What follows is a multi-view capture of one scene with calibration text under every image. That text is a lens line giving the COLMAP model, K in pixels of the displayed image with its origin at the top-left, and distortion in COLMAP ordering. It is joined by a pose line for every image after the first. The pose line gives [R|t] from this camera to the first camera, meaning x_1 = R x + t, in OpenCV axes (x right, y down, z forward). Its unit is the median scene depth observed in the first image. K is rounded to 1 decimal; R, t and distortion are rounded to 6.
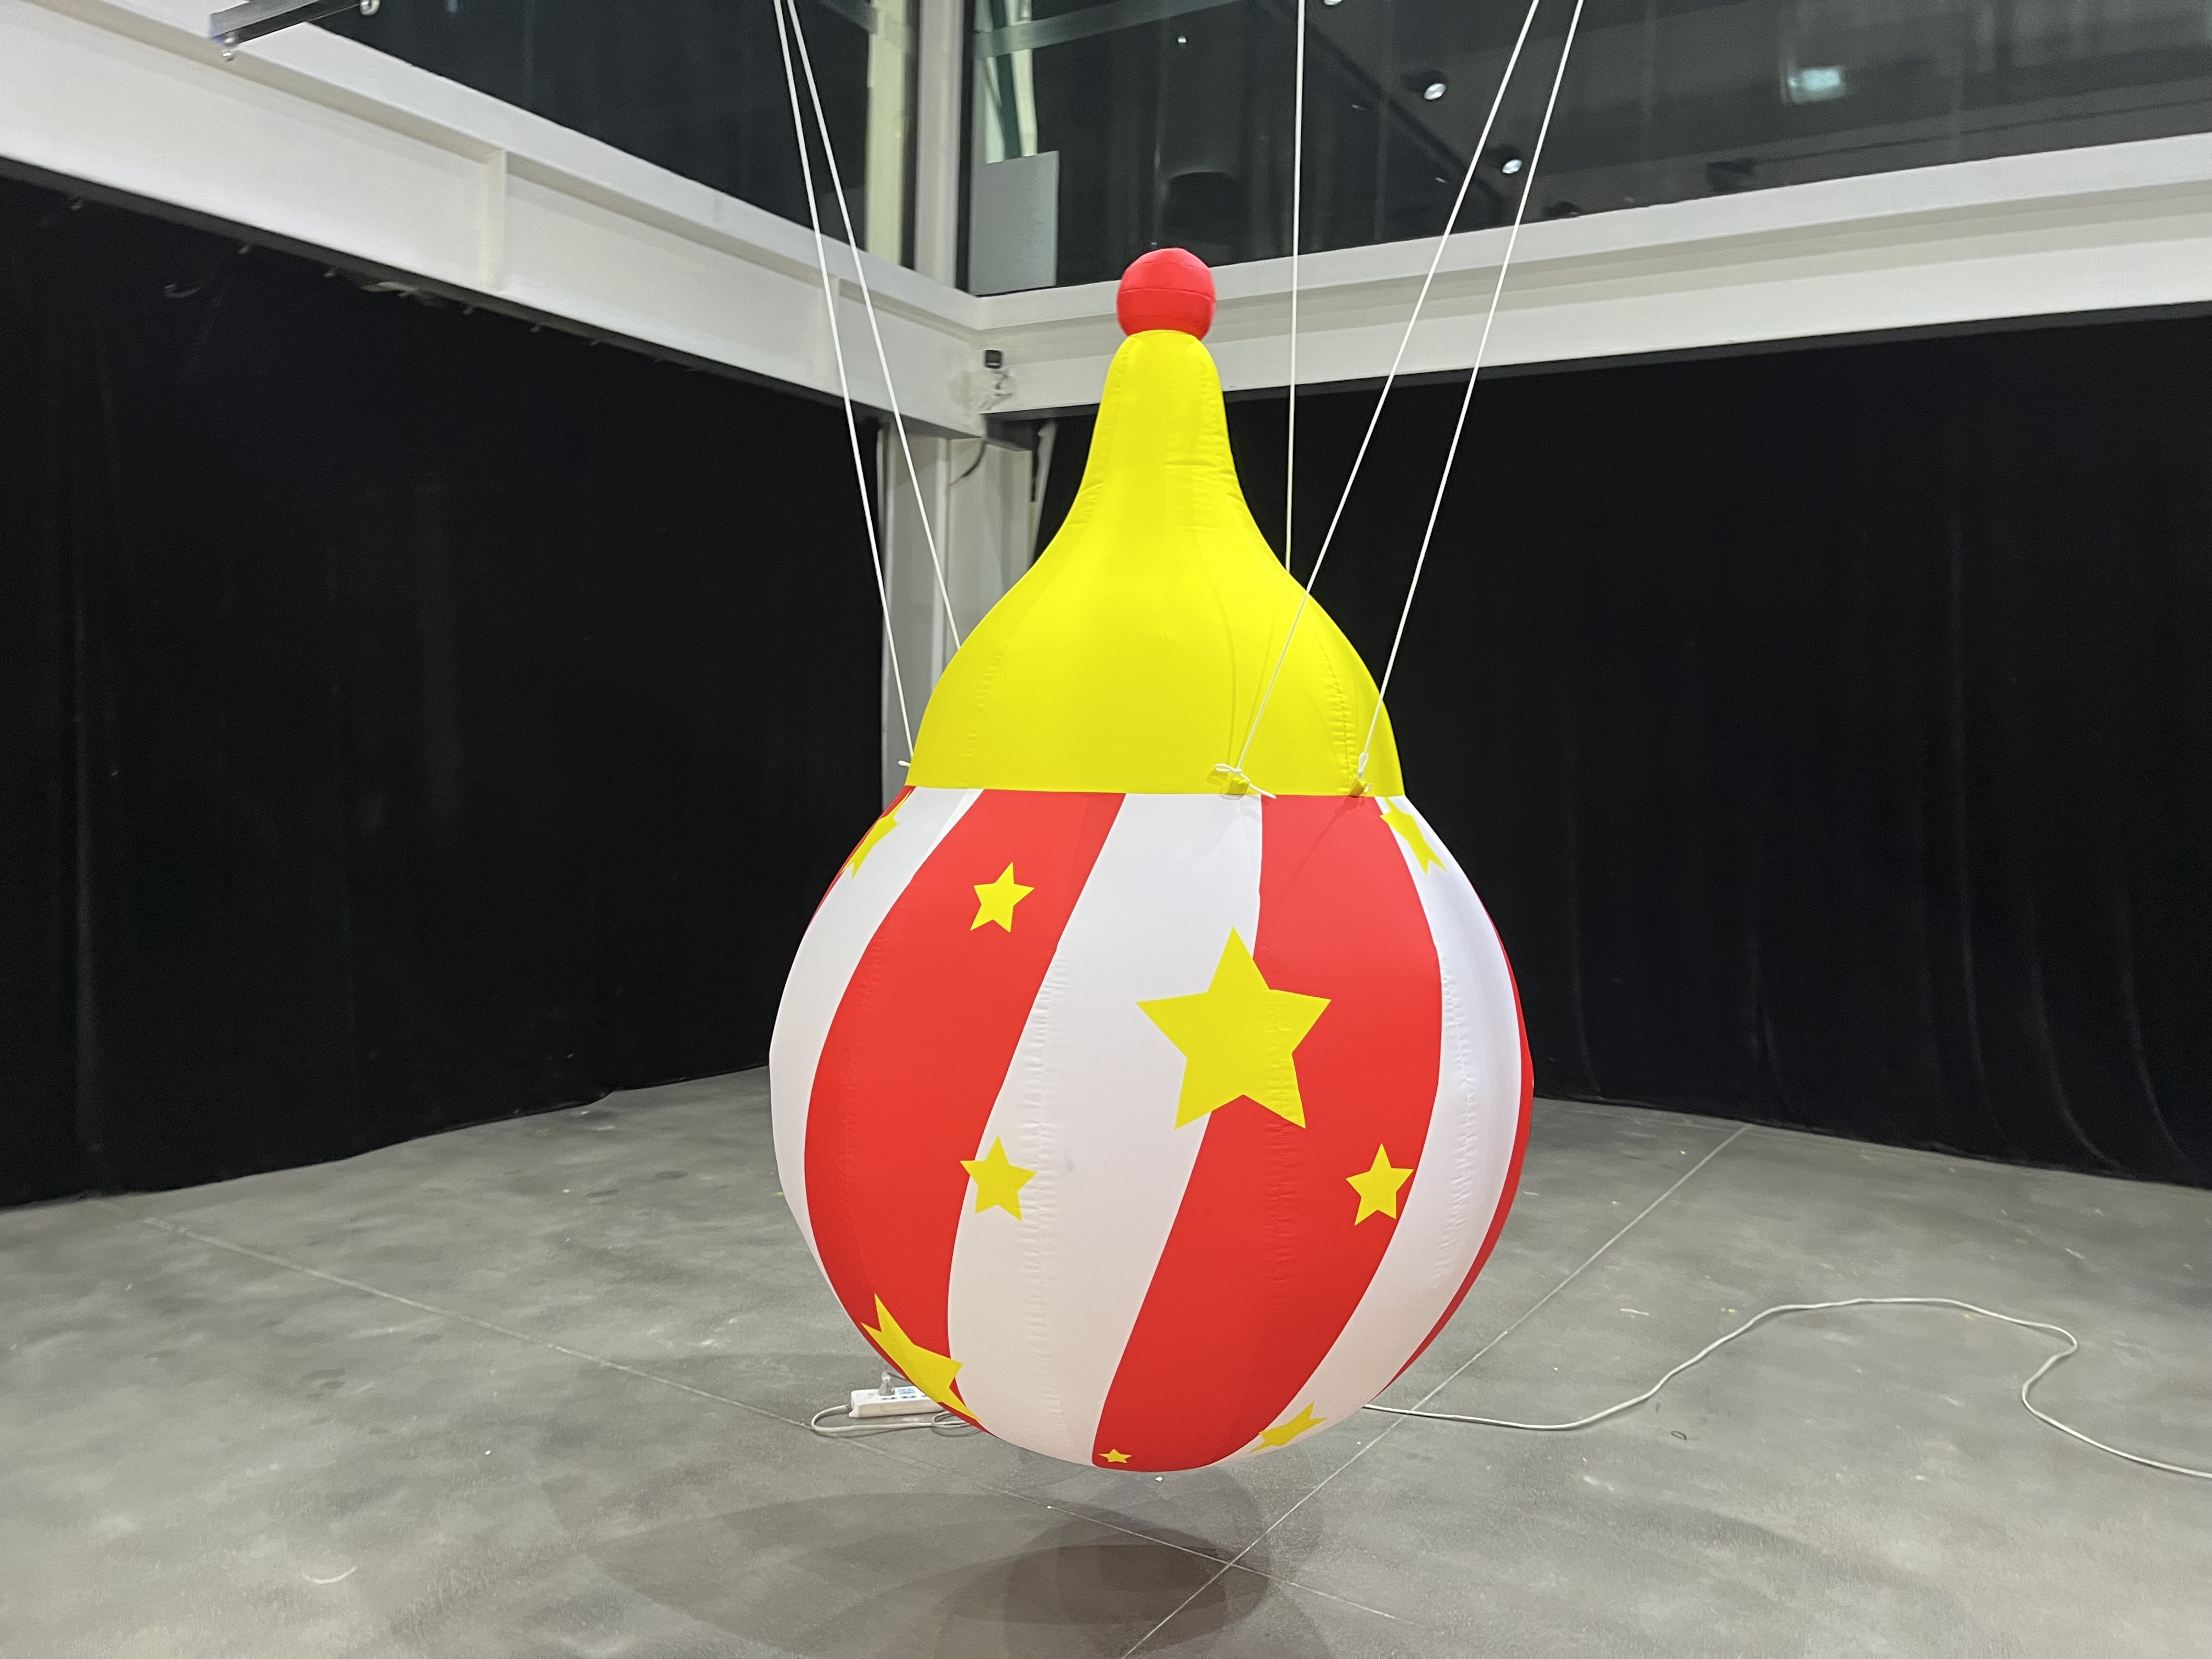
lens RADIAL K [[1690.4, 0, 1125.8], [0, 1690.4, 842.1], [0, 0, 1]] dist [0.059821, -0.092449]
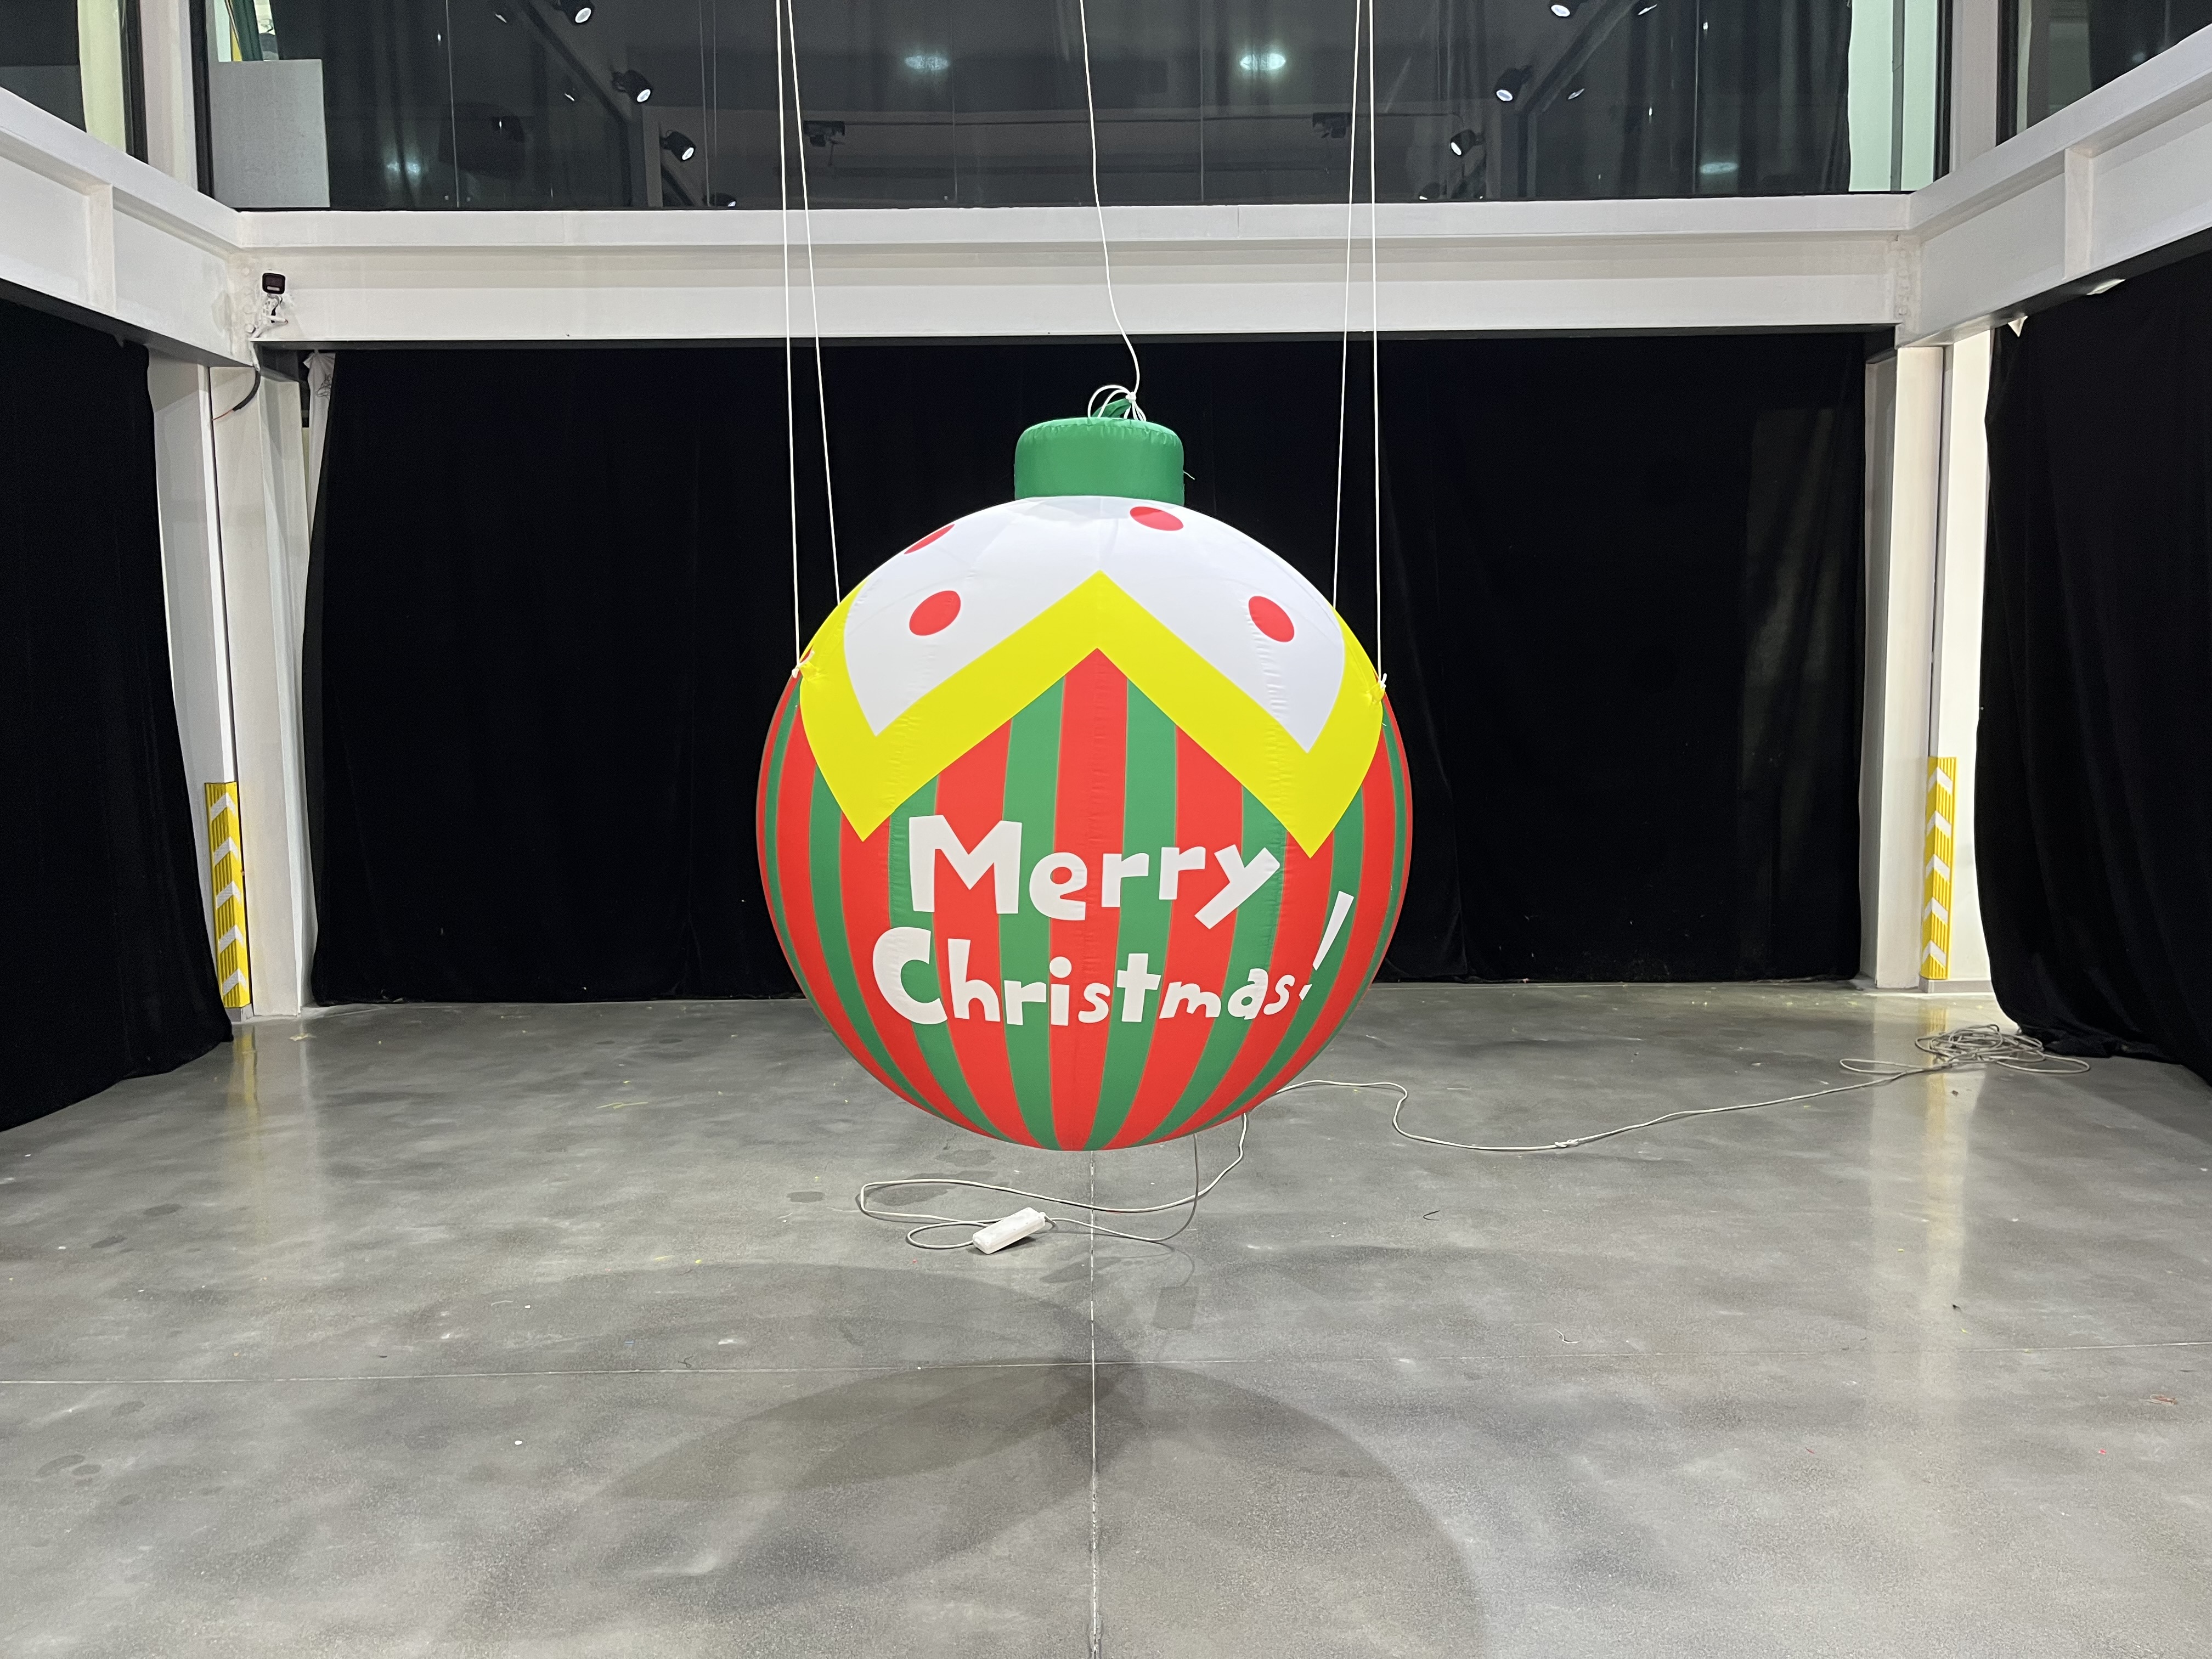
lens RADIAL K [[1690.4, 0, 1125.8], [0, 1690.4, 842.1], [0, 0, 1]] dist [0.059821, -0.092449]
pose [[0.840003, -0.100204, 0.533248, -0.359083], [0.073459, 0.994753, 0.071210, -0.030292], [-0.537586, -0.020645, 0.842956, -0.040748]]
